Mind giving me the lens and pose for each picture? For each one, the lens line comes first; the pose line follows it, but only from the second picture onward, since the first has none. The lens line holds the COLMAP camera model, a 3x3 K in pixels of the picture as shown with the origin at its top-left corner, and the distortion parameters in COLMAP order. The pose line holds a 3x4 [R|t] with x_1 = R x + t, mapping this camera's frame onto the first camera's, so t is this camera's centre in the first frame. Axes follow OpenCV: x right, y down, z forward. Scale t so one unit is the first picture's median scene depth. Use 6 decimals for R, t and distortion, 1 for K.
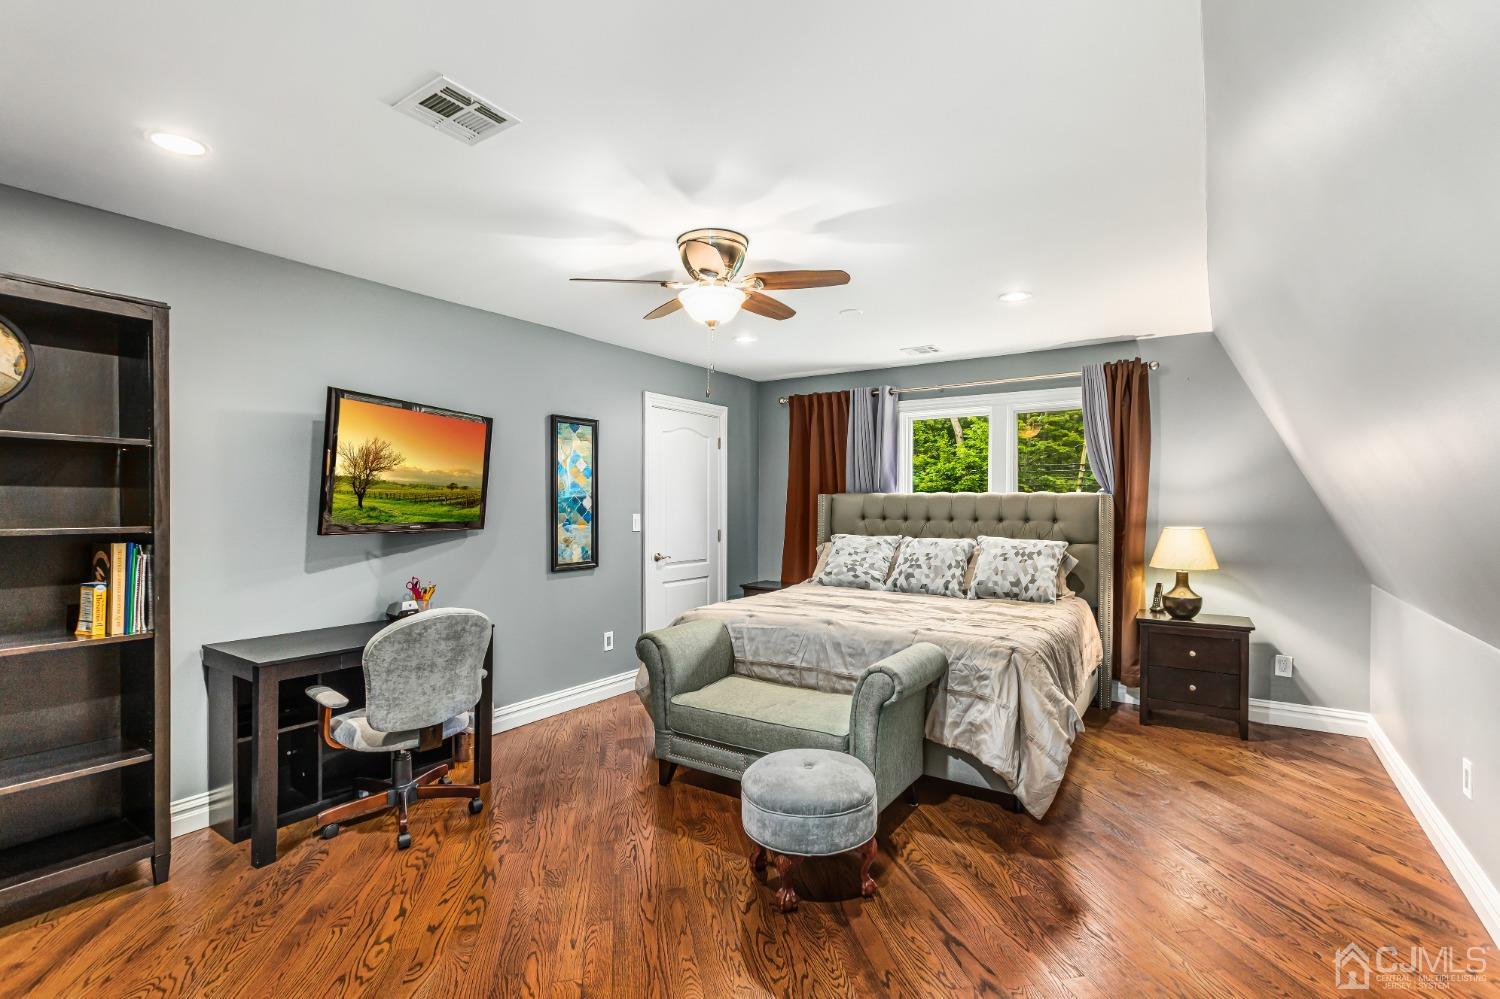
lens RADIAL K [[698.1, 0, 741.5], [0, 698.1, 504.4], [0, 0, 1]] dist [0.000926, 0.010378]
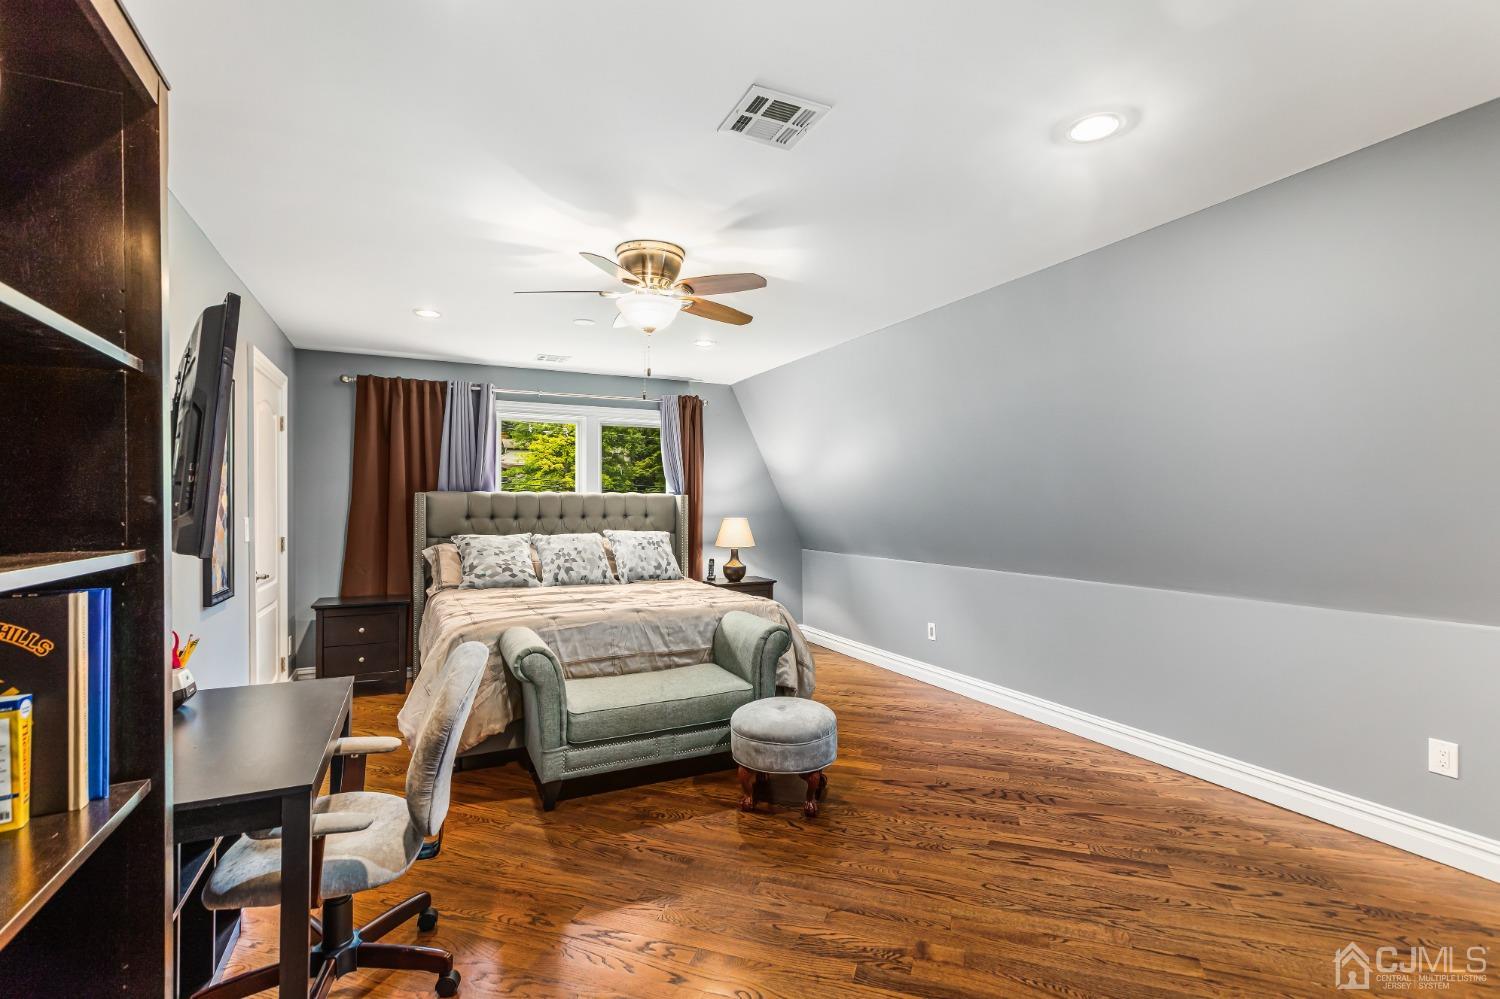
lens RADIAL K [[698.1, 0, 741.5], [0, 698.1, 504.4], [0, 0, 1]] dist [0.000926, 0.010378]
pose [[0.520681, -0.004744, 0.853738, -0.539256], [0.003080, 0.999988, 0.003679, -0.001217], [-0.853746, 0.000714, 0.520690, 0.213207]]
